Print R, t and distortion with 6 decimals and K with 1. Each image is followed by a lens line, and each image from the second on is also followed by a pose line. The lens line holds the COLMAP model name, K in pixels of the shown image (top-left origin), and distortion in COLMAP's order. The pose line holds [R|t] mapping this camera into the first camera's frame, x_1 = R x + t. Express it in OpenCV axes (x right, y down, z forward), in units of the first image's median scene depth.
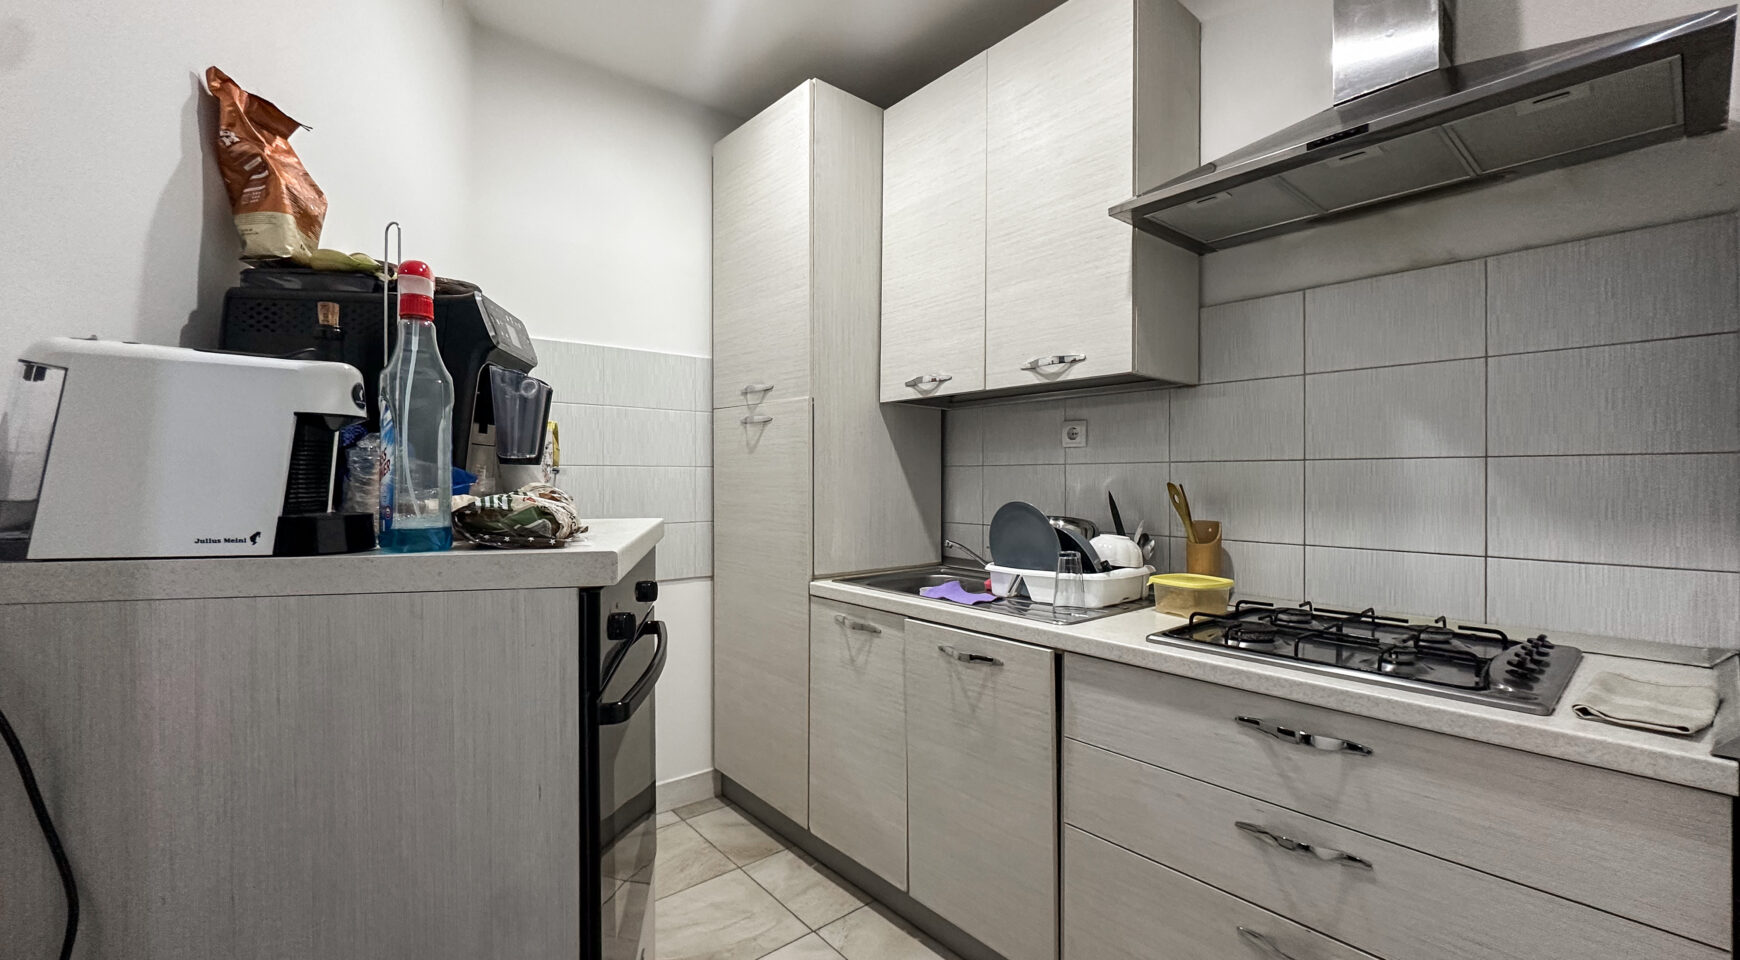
lens RADIAL K [[713.7, 0, 874.9], [0, 713.7, 480.0], [0, 0, 1]] dist [-0.002847, 0.001075]
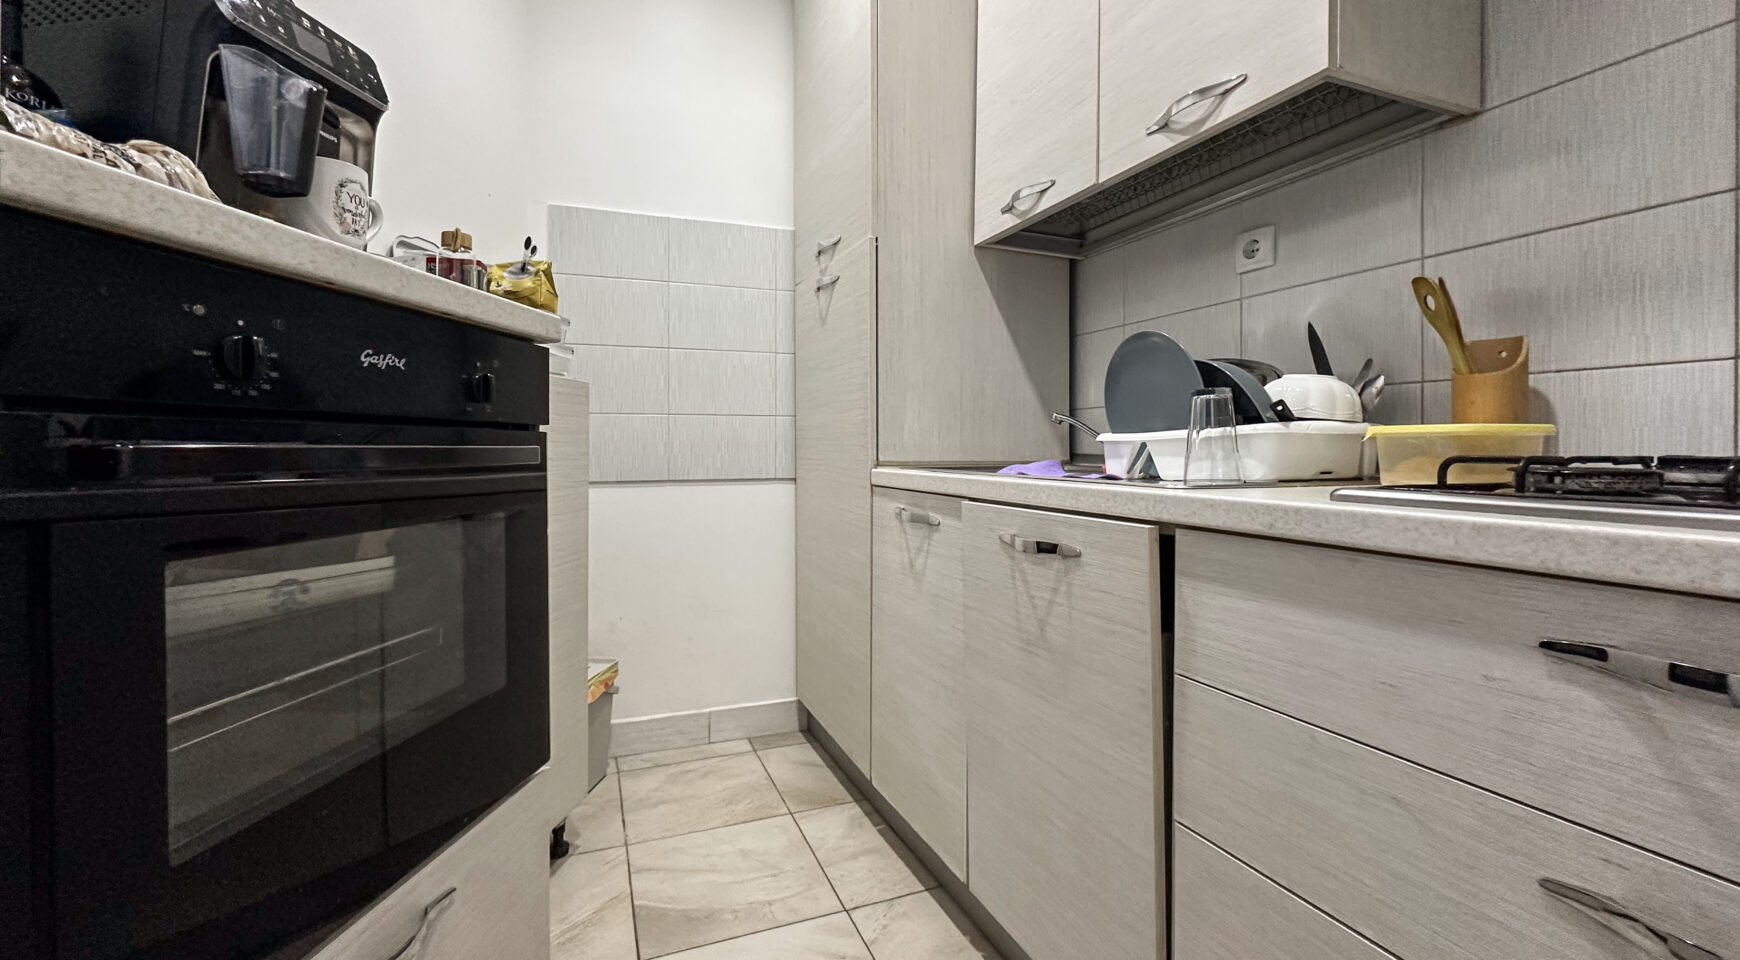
lens RADIAL K [[713.7, 0, 829.8], [0, 713.7, 450.2], [0, 0, 1]] dist [-0.002847, 0.001075]
pose [[0.940152, -0.002651, -0.340744, 0.153985], [0.006106, 0.999940, 0.009069, 0.131408], [0.340700, -0.010607, 0.940112, 0.276293]]
